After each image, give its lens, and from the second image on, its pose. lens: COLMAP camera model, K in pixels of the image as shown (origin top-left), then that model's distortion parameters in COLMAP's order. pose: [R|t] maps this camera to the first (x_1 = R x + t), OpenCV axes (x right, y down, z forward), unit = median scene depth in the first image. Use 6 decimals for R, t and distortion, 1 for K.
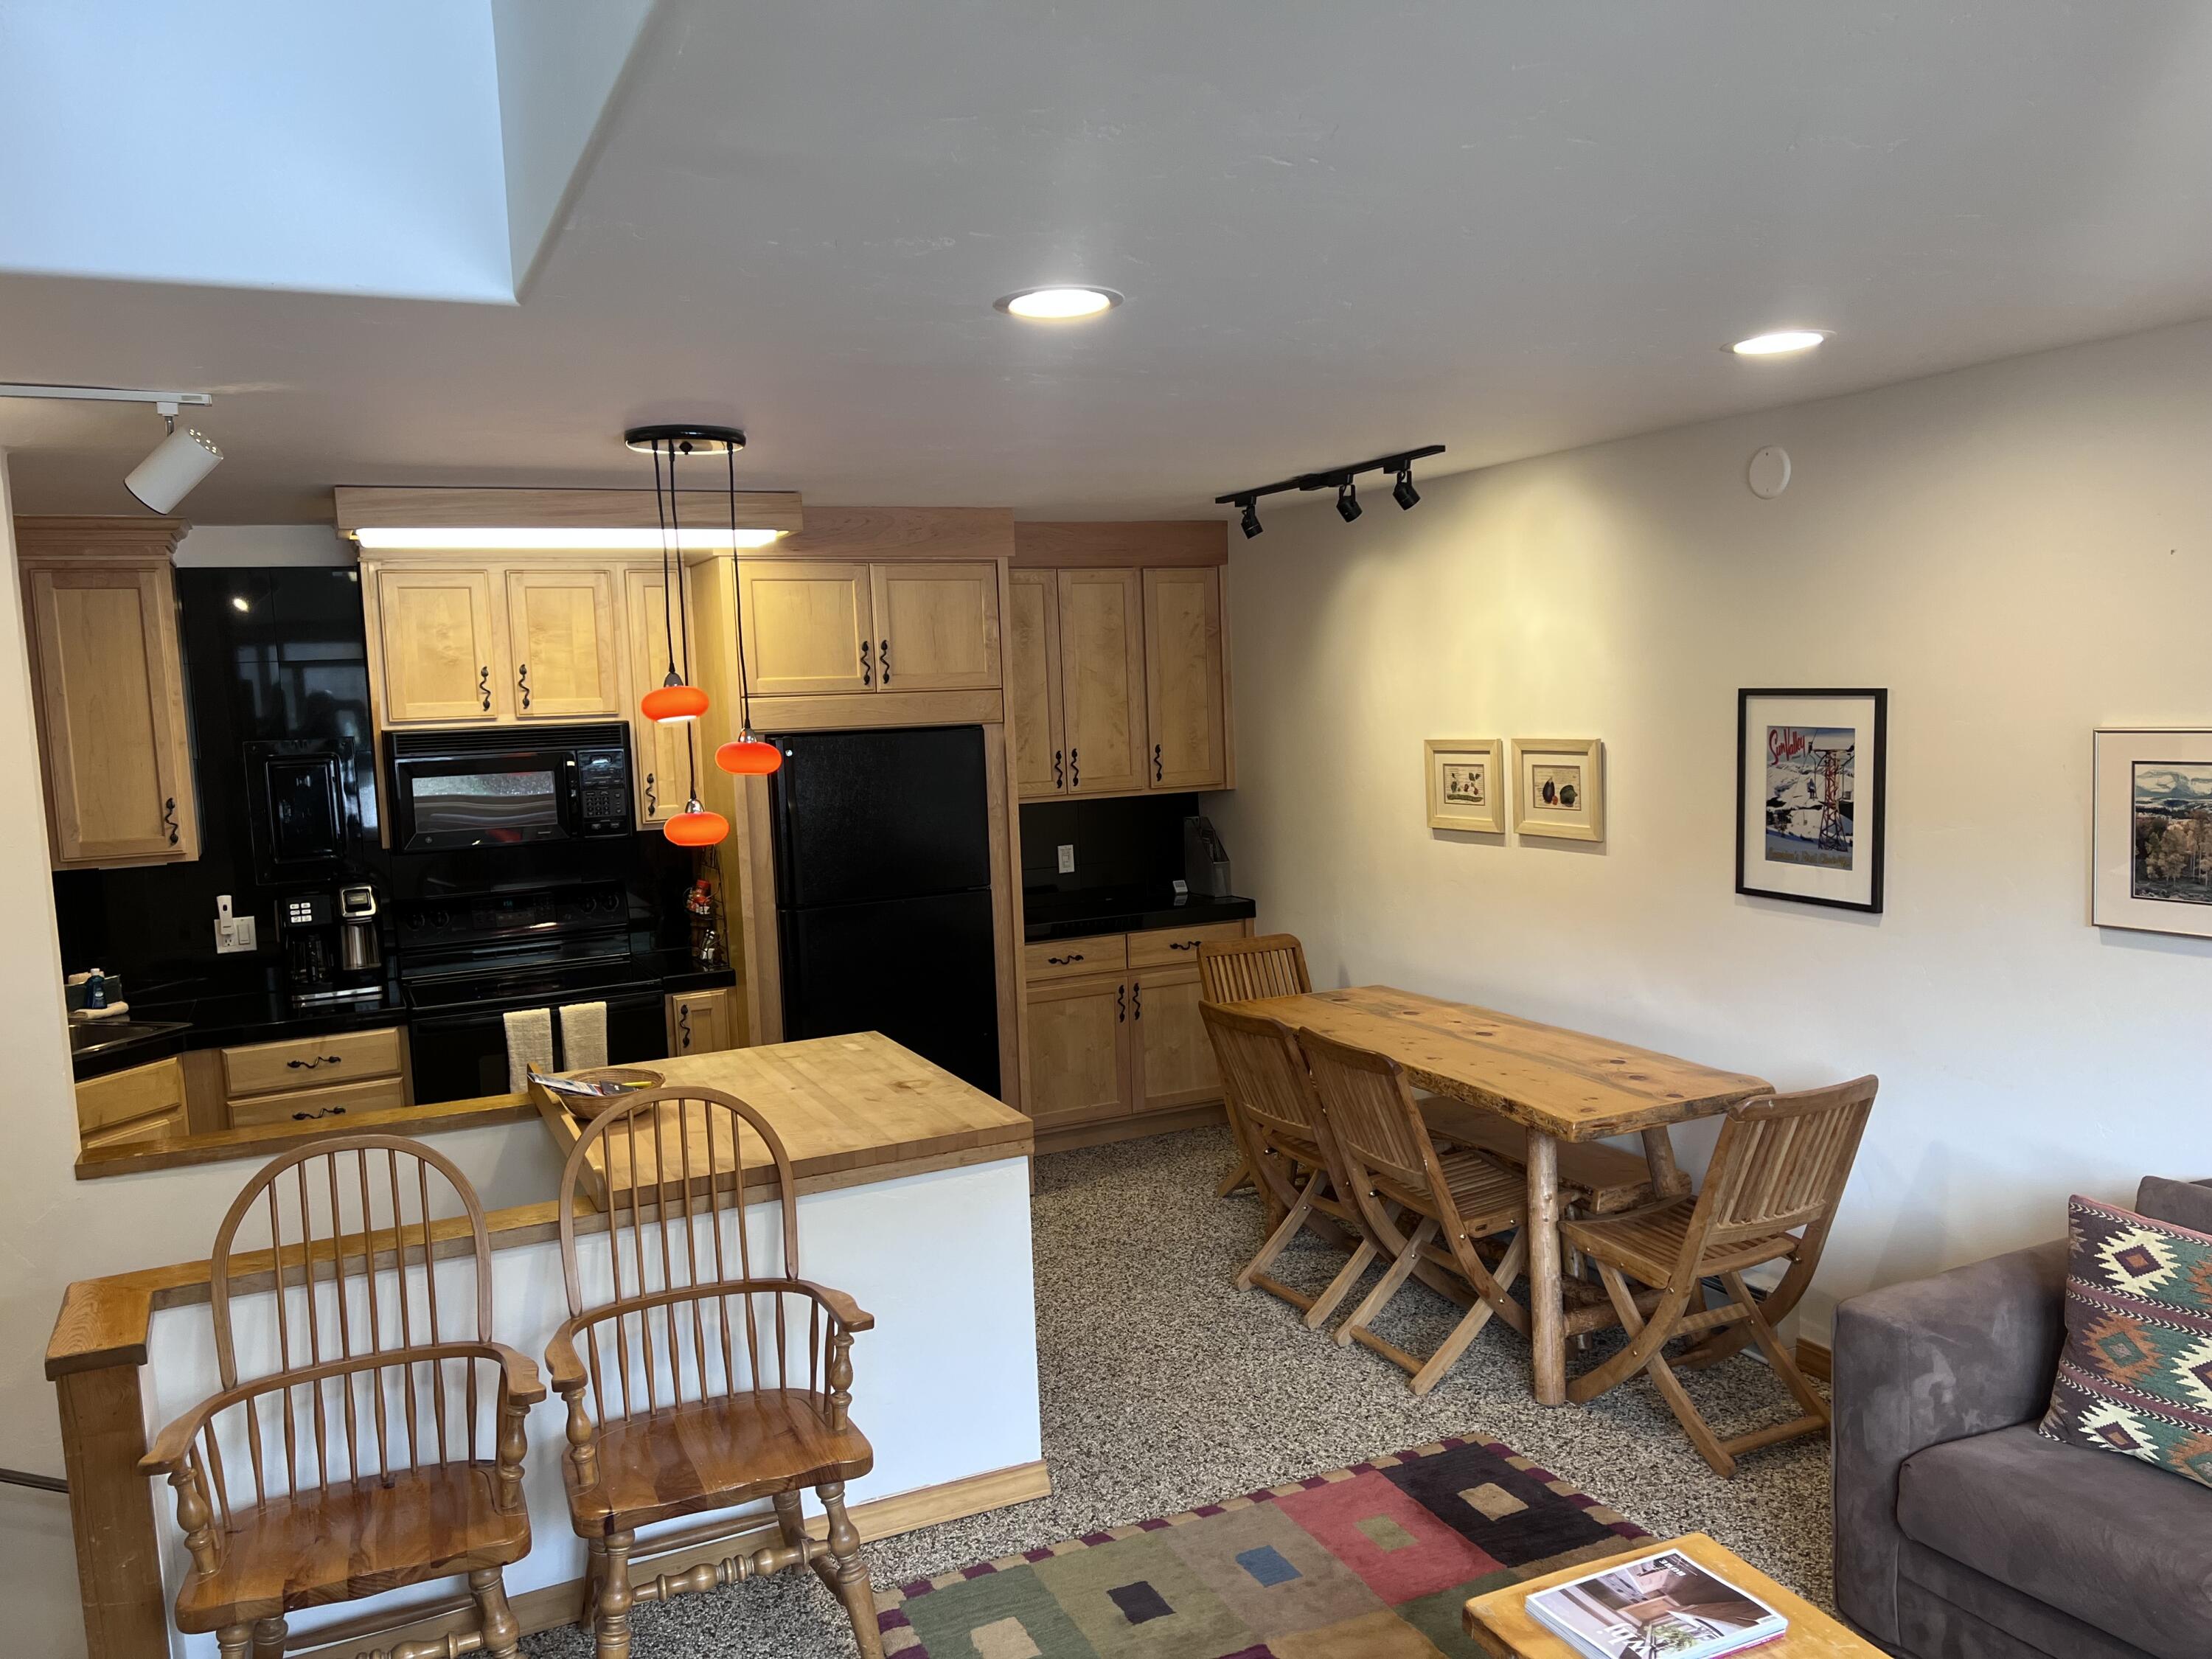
lens RADIAL K [[1646.3, 0, 1085.2], [0, 1646.3, 834.2], [0, 0, 1]] dist [0.078030, -0.089306]
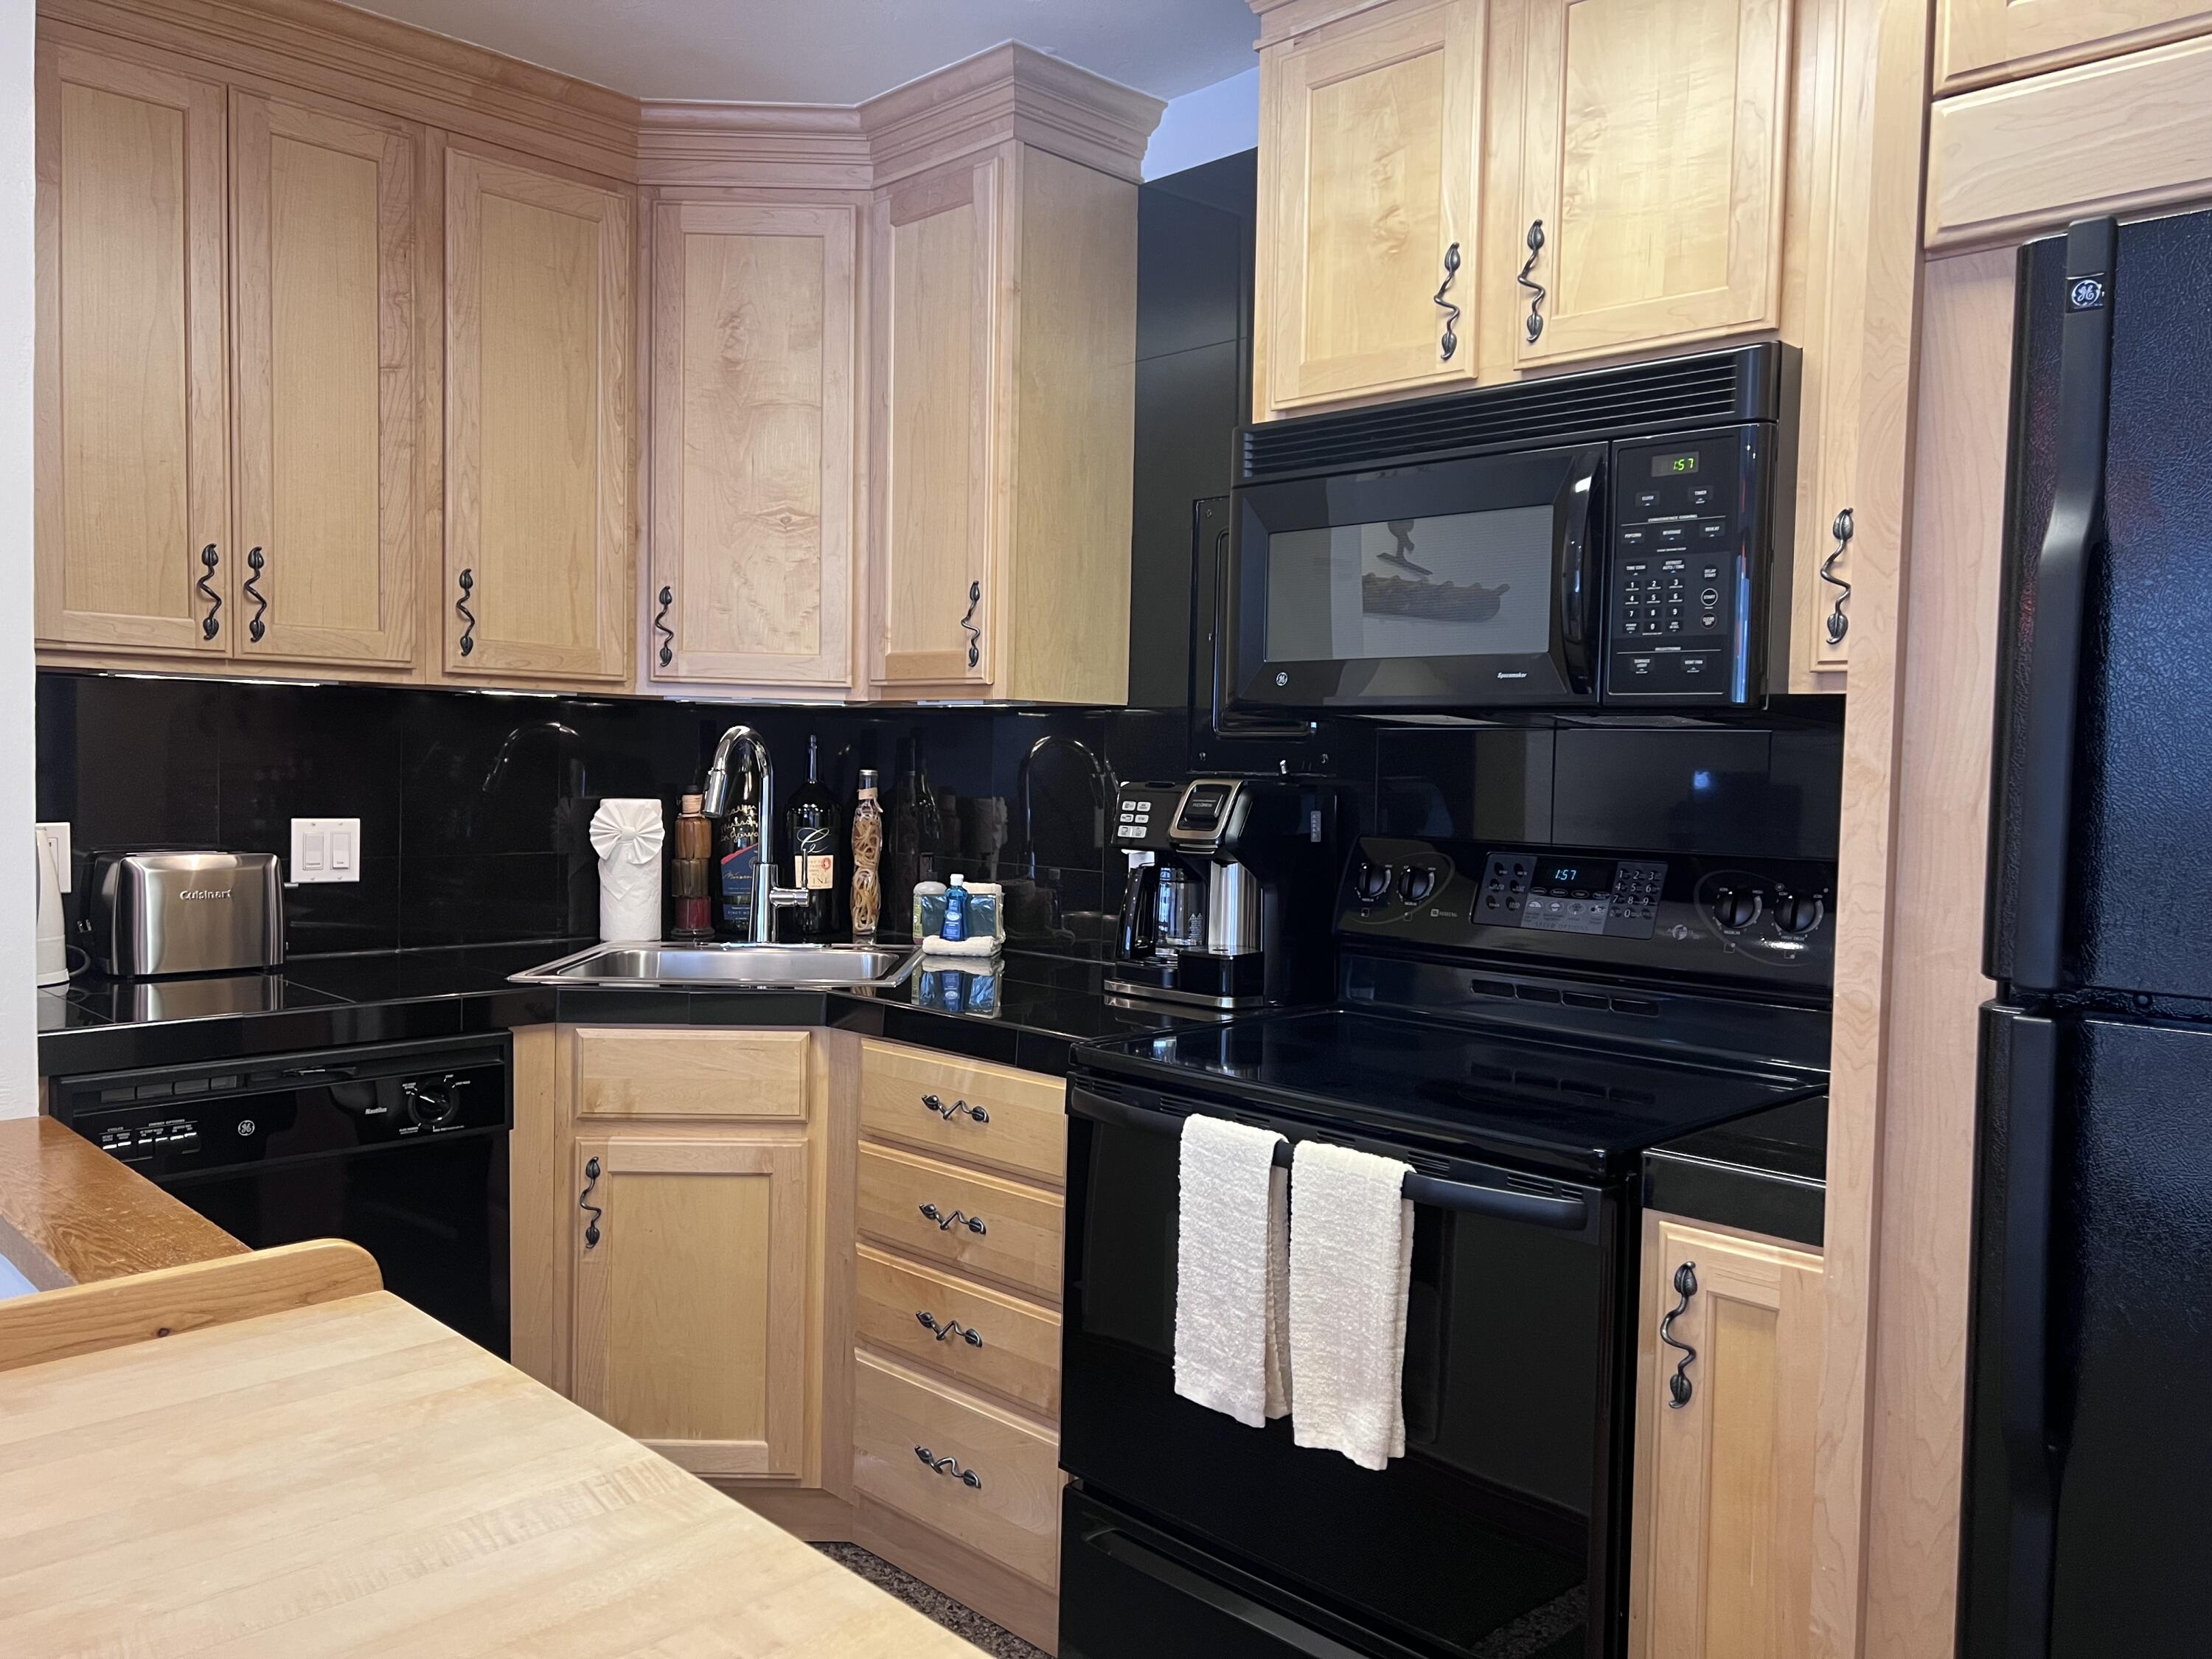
lens RADIAL K [[1646.3, 0, 1095.1], [0, 1646.3, 840.3], [0, 0, 1]] dist [0.078030, -0.089306]
pose [[0.334701, 0.096630, -0.937357, -0.010715], [-0.122163, 0.990784, 0.058516, 0.026365], [0.934372, 0.094925, 0.343421, 0.839220]]
